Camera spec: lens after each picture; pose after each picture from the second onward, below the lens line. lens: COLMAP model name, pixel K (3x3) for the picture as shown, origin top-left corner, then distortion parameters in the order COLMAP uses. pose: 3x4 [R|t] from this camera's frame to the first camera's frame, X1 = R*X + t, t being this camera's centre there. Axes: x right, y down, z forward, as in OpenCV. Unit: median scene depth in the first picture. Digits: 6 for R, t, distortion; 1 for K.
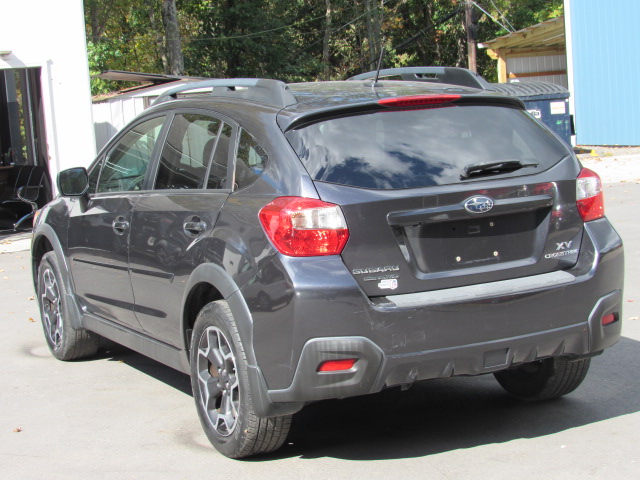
lens RADIAL K [[1377.8, 0, 320.0], [0, 1377.8, 240.0], [0, 0, 1]] dist [-0.103950, 0.064335]
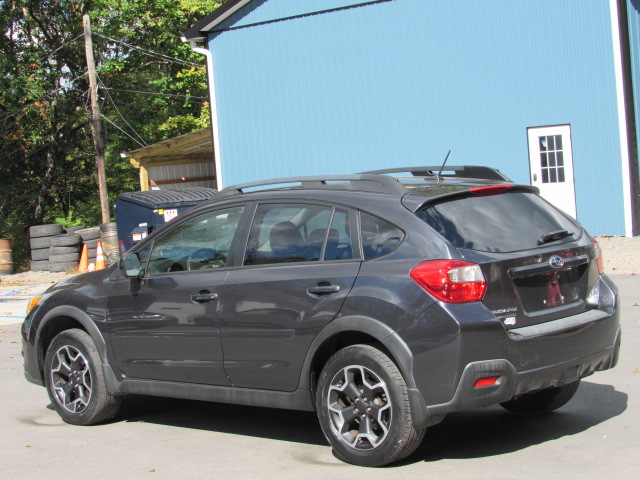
lens RADIAL K [[1377.8, 0, 320.0], [0, 1377.8, 240.0], [0, 0, 1]] dist [-0.103950, 0.064335]
pose [[0.946218, -0.024451, 0.322605, -0.528947], [0.050209, 0.996157, -0.071765, 0.037642], [-0.319610, 0.084103, 0.943809, -0.219172]]
